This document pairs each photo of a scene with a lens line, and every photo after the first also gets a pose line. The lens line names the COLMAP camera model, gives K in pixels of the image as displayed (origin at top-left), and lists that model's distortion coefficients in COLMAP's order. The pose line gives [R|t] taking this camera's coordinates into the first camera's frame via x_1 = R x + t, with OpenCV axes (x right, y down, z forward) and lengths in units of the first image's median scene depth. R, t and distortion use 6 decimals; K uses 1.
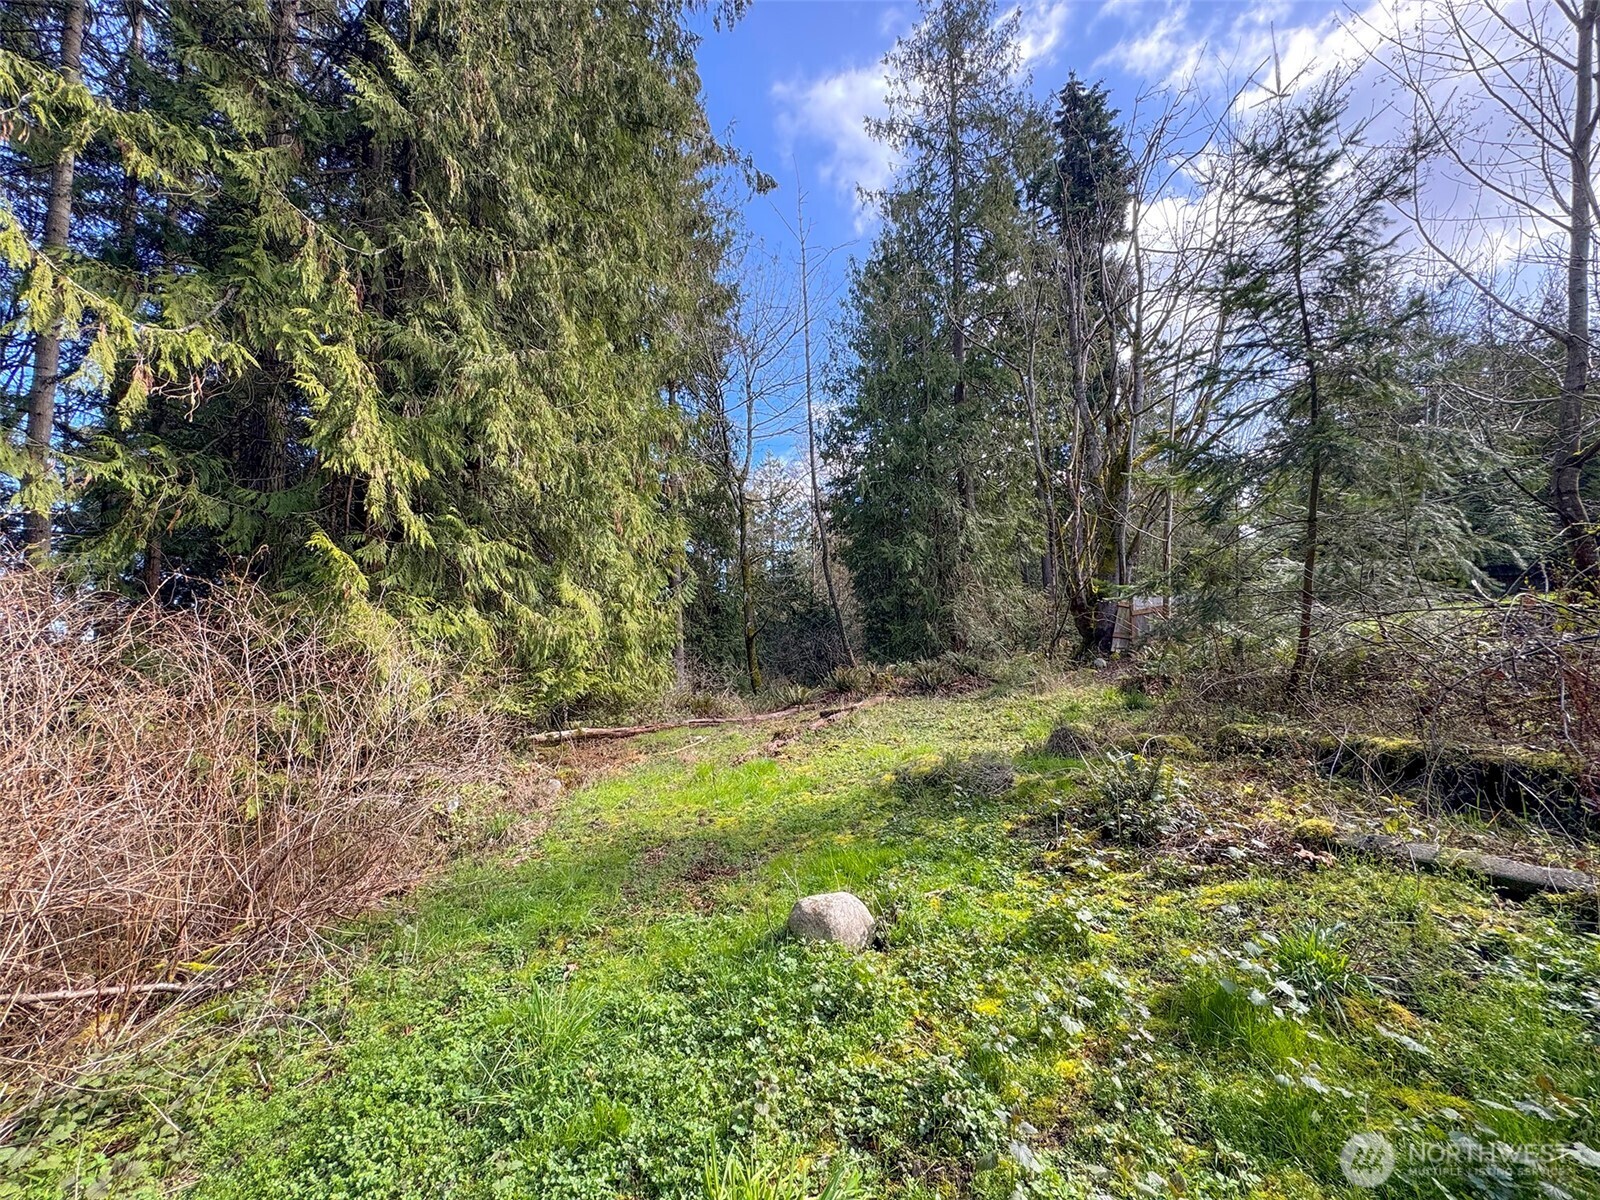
lens RADIAL K [[638.1, 0, 803.9], [0, 638.1, 596.9], [0, 0, 1]] dist [-0.002331, 0.000092]
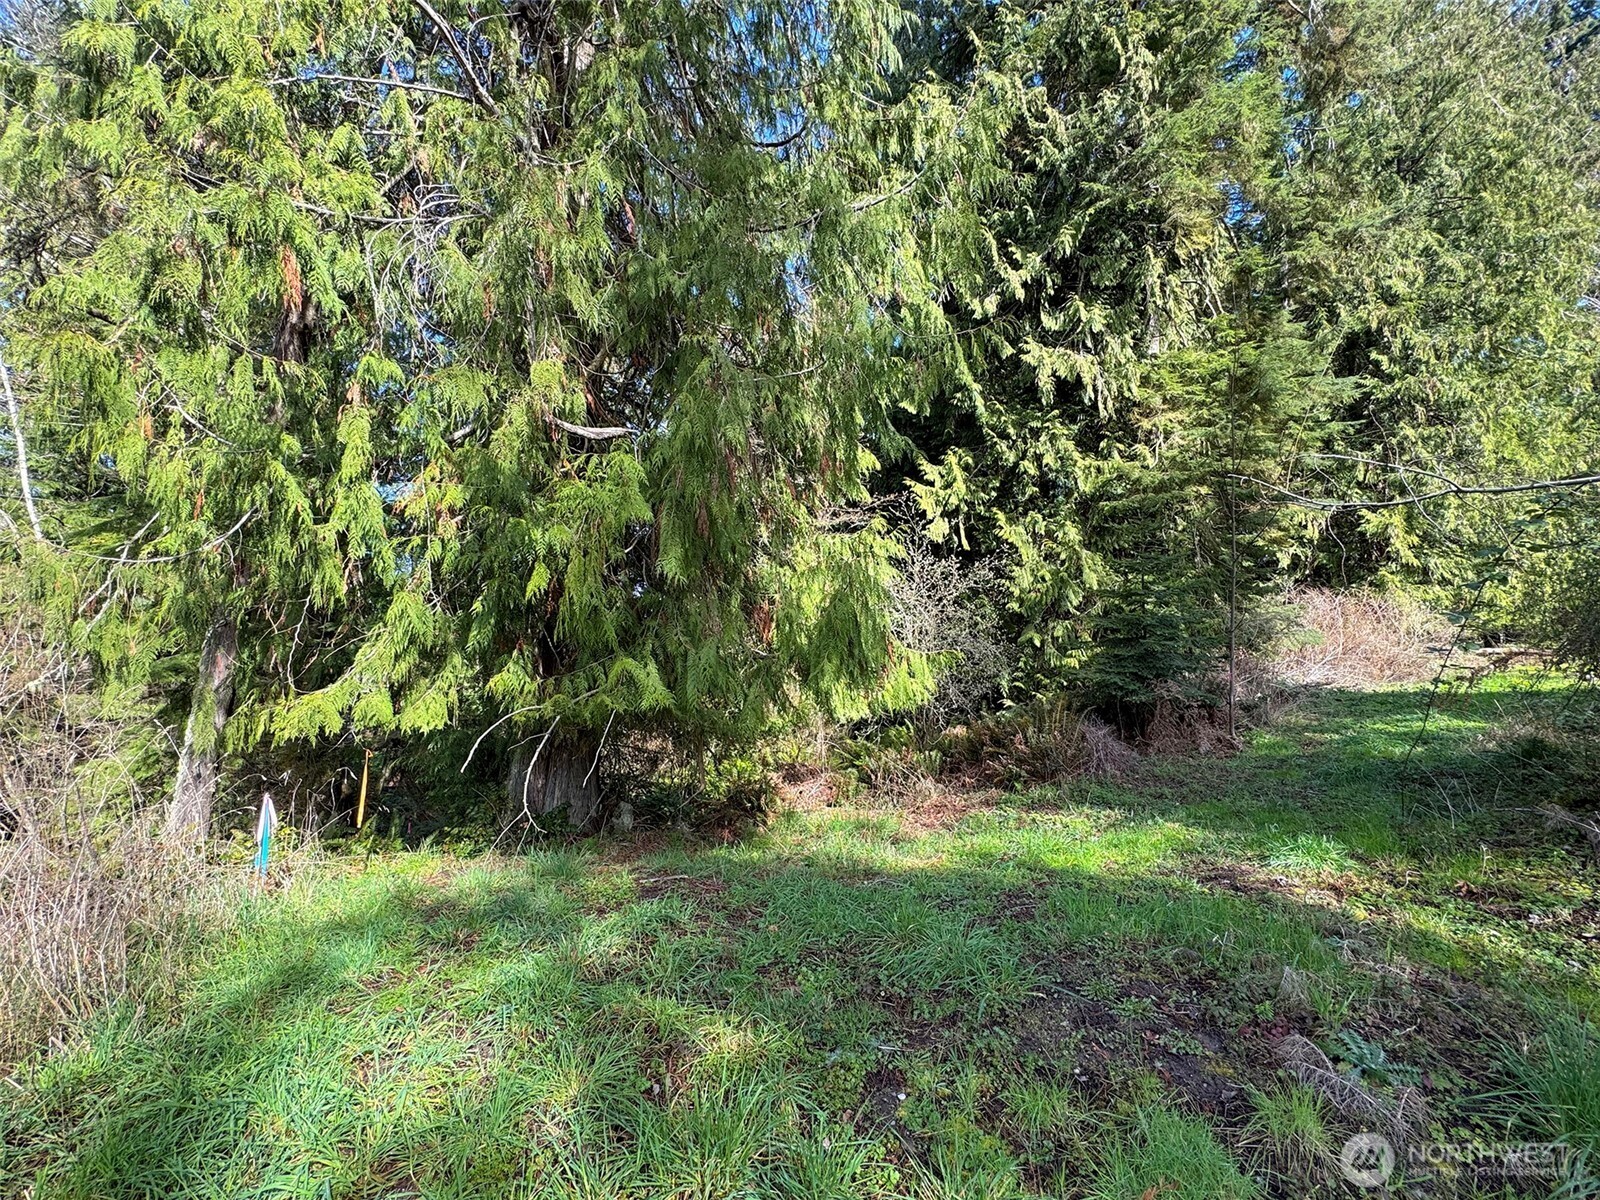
lens RADIAL K [[638.1, 0, 802.4], [0, 638.1, 597.5], [0, 0, 1]] dist [-0.002331, 0.000092]
pose [[0.368386, 0.001773, -0.929671, 0.274942], [0.104749, 0.993551, 0.043402, -0.099216], [0.923753, -0.113370, 0.365824, -0.696366]]
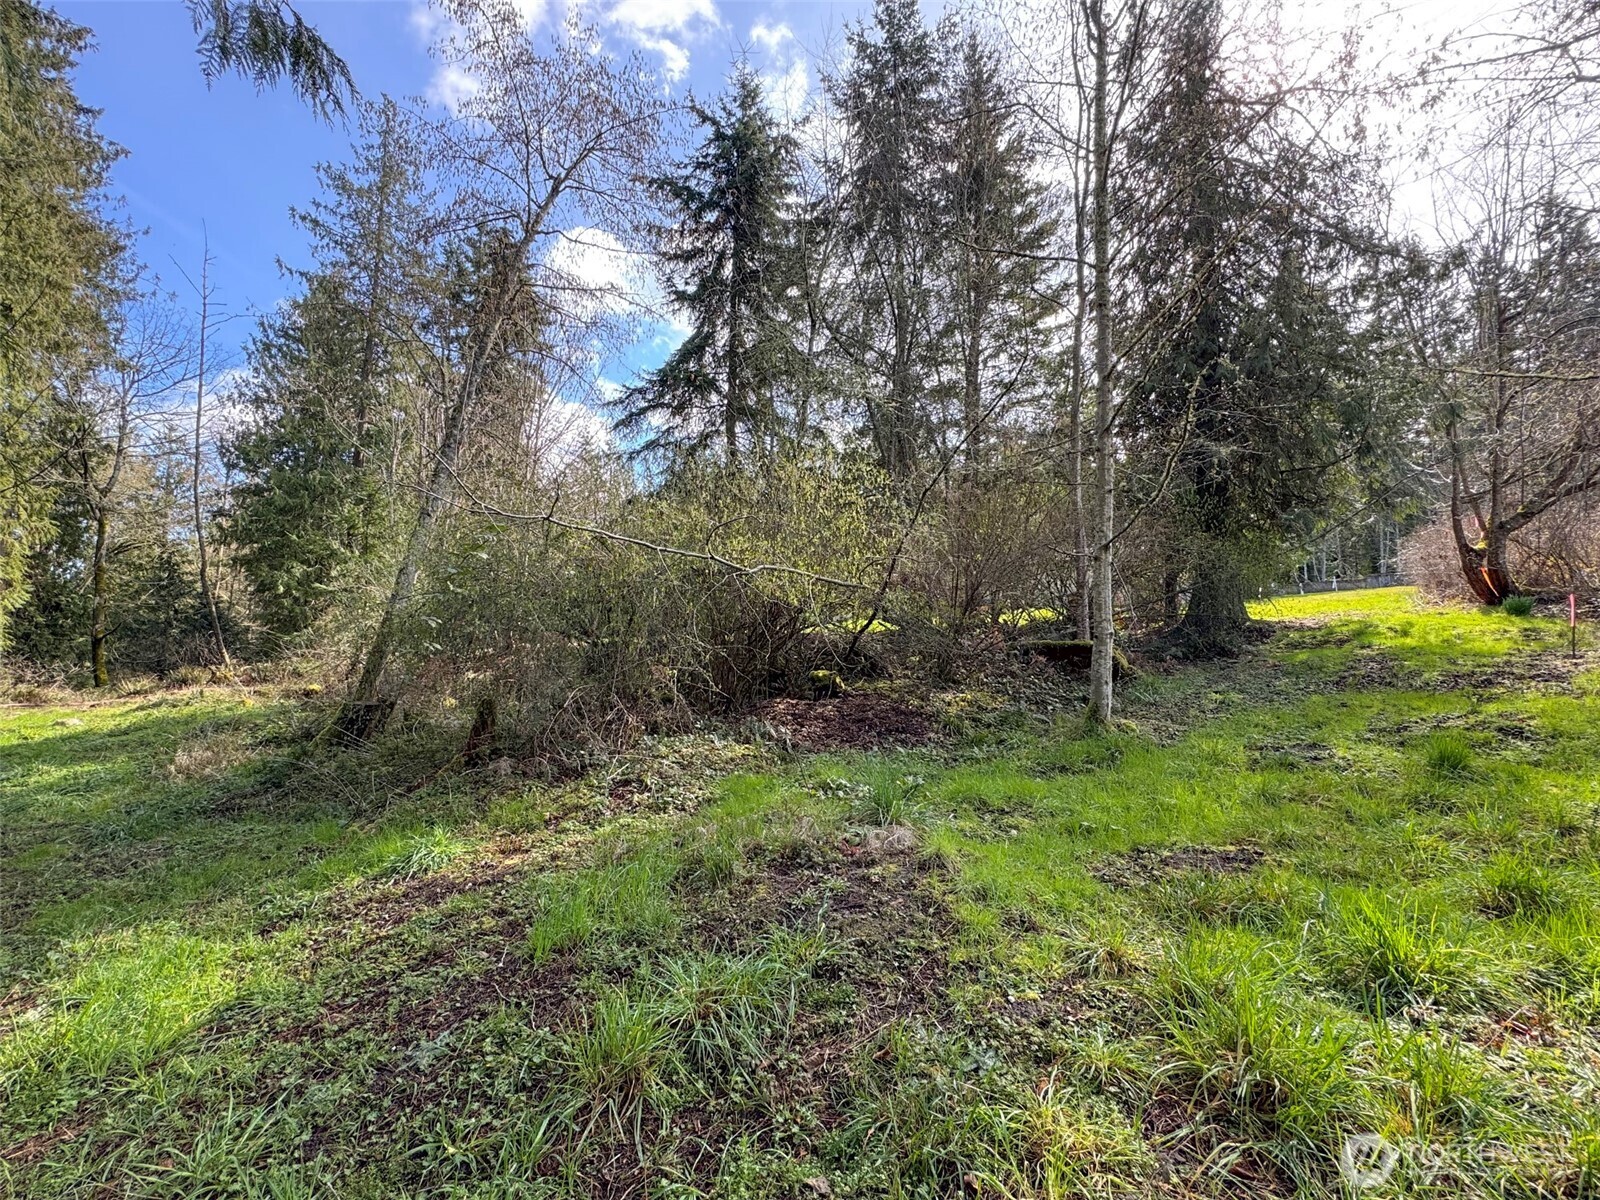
lens RADIAL K [[638.1, 0, 805.9], [0, 638.1, 601.0], [0, 0, 1]] dist [-0.002331, 0.000092]
pose [[0.750253, 0.078625, 0.656459, 0.117263], [-0.079592, 0.996423, -0.028379, -0.075300], [-0.656342, -0.030957, 0.753828, -0.698633]]
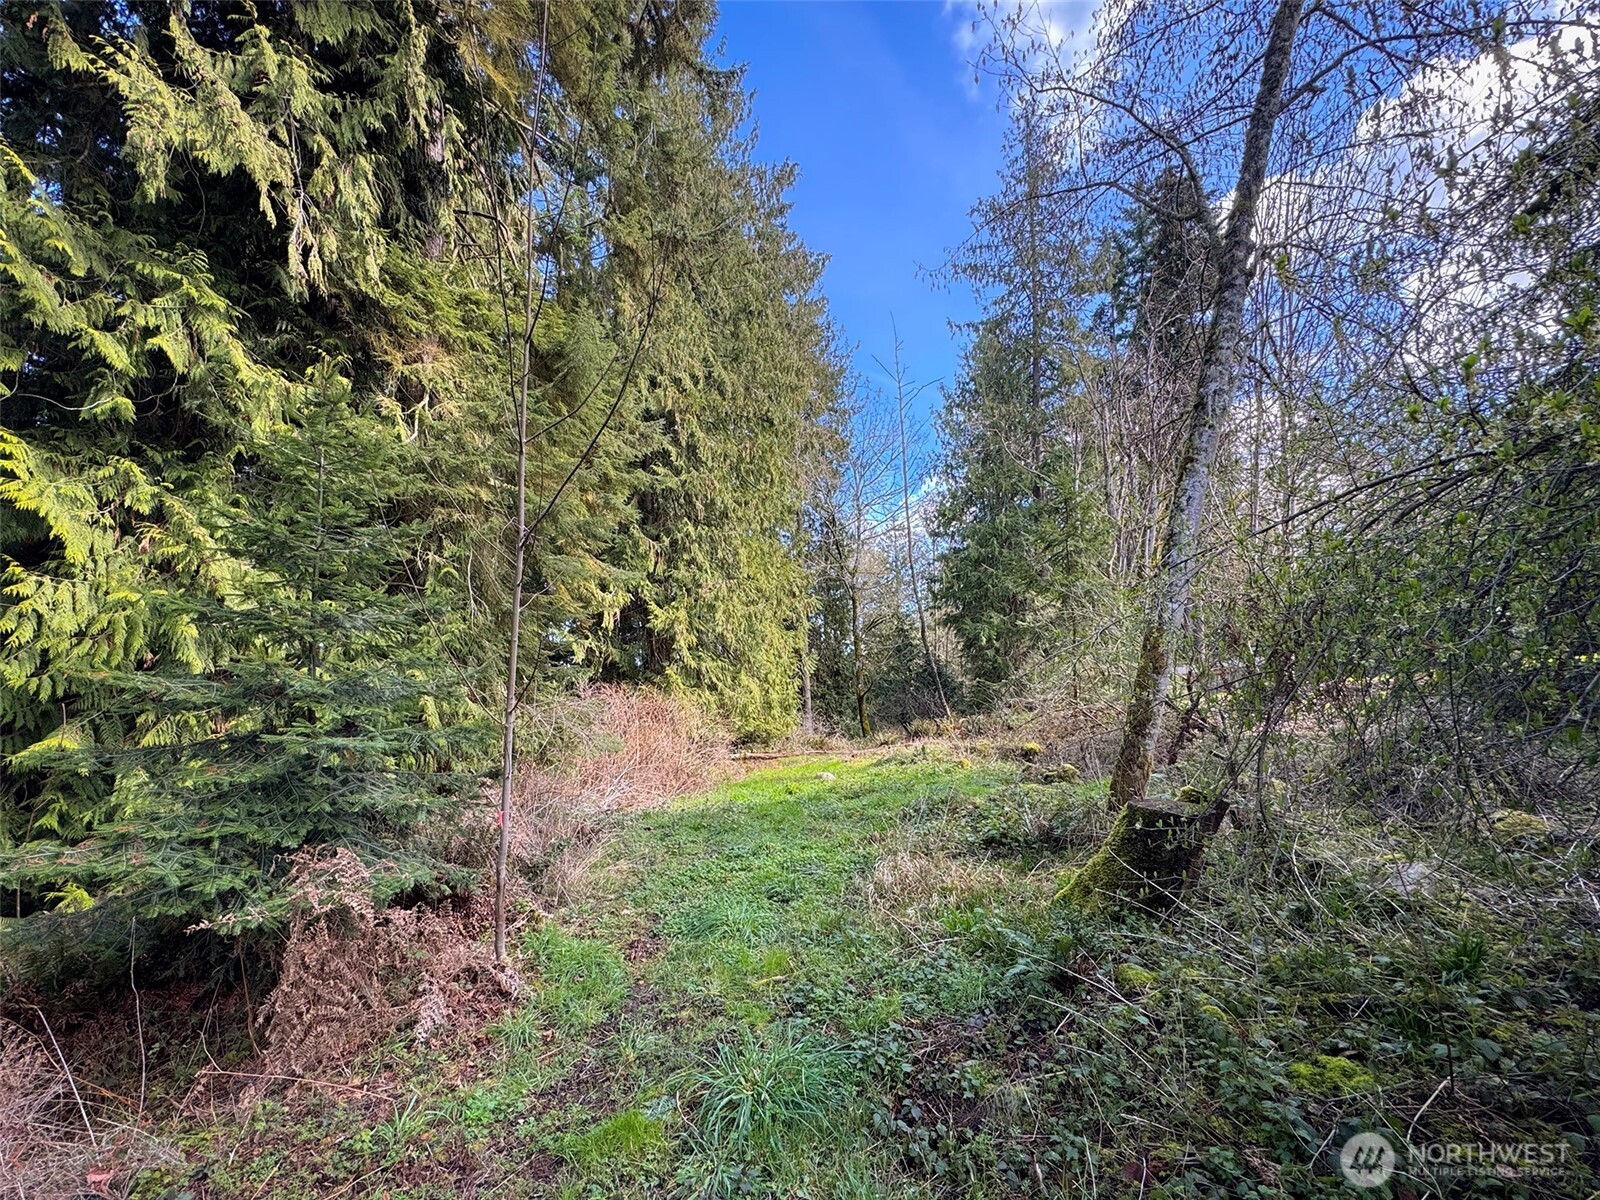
lens RADIAL K [[700.5, 0, 754.7], [0, 700.5, 653.7], [0, 0, 1]] dist [-0.000804, -0.000366]
pose [[0.959466, -0.012438, -0.281550, 0.121027], [0.017004, 0.999760, 0.013782, -0.050383], [0.281311, -0.018010, 0.959448, -0.467849]]
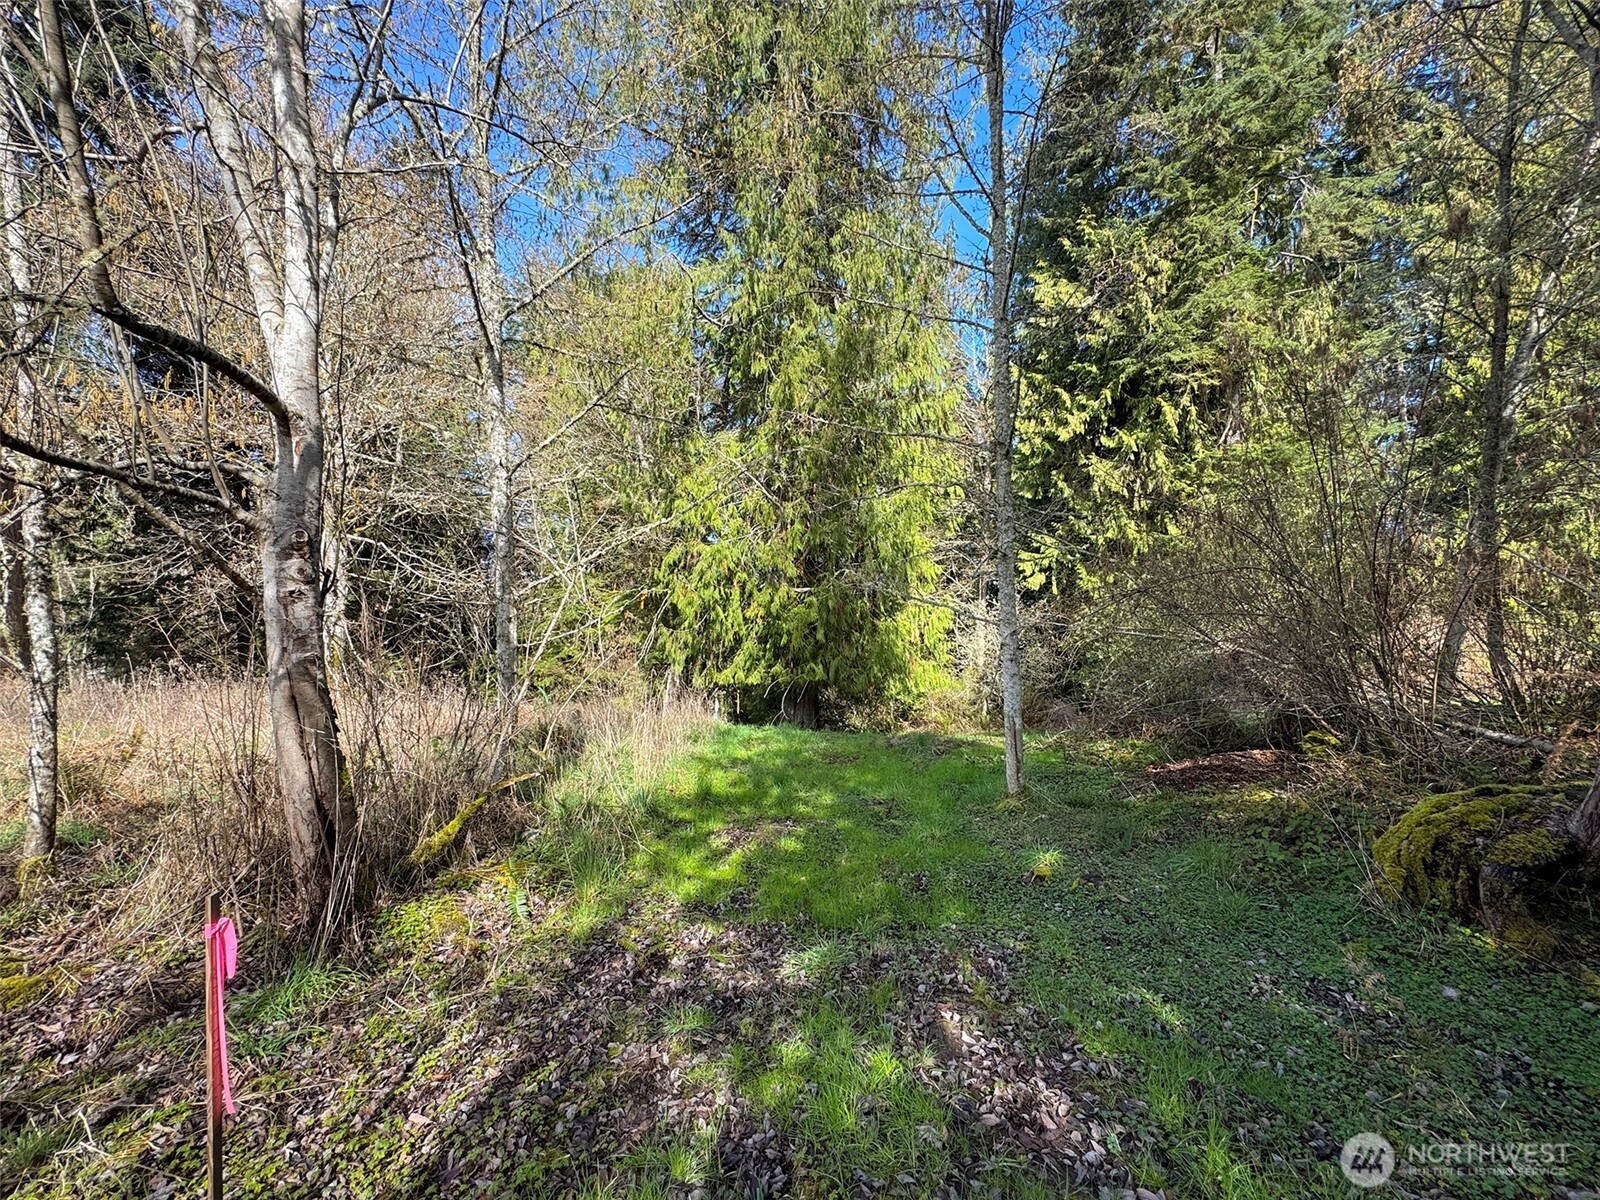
lens RADIAL K [[638.1, 0, 807.4], [0, 638.1, 594.2], [0, 0, 1]] dist [-0.002331, 0.000092]
pose [[-0.036166, 0.006112, -0.999327, 0.697106], [0.125238, 0.992126, 0.001535, -0.146534], [0.991467, -0.125098, -0.036647, -0.647837]]
